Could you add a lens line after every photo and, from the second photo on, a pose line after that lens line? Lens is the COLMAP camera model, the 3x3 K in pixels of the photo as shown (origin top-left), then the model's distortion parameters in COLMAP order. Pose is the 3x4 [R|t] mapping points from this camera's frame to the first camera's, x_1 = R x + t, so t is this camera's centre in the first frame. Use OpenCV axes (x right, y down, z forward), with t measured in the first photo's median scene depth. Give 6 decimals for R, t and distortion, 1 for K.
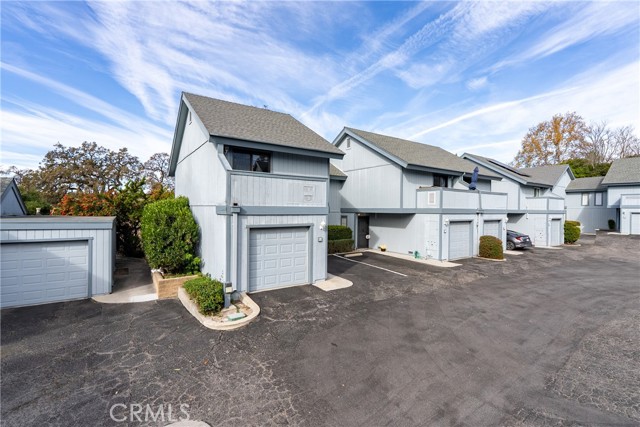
lens RADIAL K [[290.3, 0, 321.2], [0, 290.3, 211.6], [0, 0, 1]] dist [-0.007334, 0.001654]
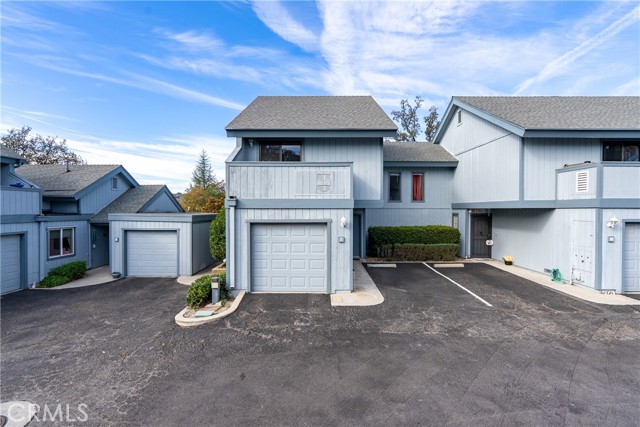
lens RADIAL K [[290.3, 0, 320.6], [0, 290.3, 213.0], [0, 0, 1]] dist [-0.007334, 0.001654]
pose [[0.822149, -0.001570, -0.569270, 0.417632], [0.001841, 0.999998, -0.000098, 0.023399], [0.569269, -0.000968, 0.822151, 0.326718]]
